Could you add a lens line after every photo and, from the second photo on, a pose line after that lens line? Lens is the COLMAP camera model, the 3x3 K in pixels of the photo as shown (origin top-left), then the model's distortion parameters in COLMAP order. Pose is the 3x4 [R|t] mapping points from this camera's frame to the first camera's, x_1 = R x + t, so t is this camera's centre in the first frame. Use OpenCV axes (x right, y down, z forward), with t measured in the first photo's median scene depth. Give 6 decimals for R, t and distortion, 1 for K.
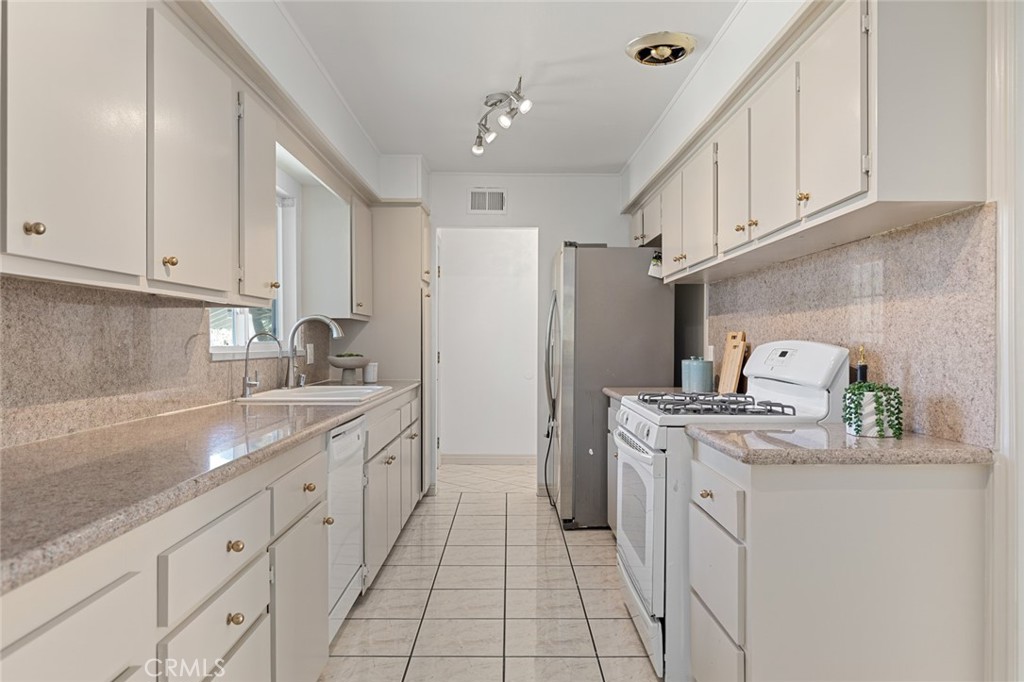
lens RADIAL K [[695.0, 0, 514.9], [0, 695.0, 343.2], [0, 0, 1]] dist [0.004271, 0.000527]
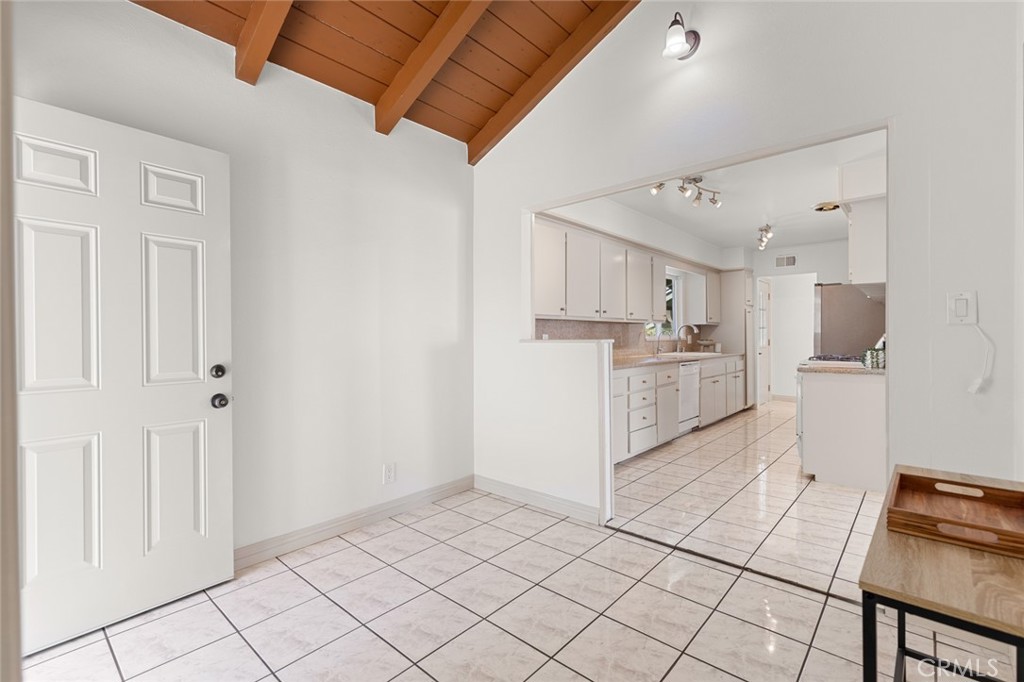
lens RADIAL K [[461.2, 0, 517.2], [0, 461.2, 336.3], [0, 0, 1]] dist [-0.003077, -0.000015]
pose [[0.747271, -0.004957, -0.664501, 0.332534], [0.005358, 0.999985, -0.001435, 0.003787], [0.664497, -0.002488, 0.747286, -0.607593]]
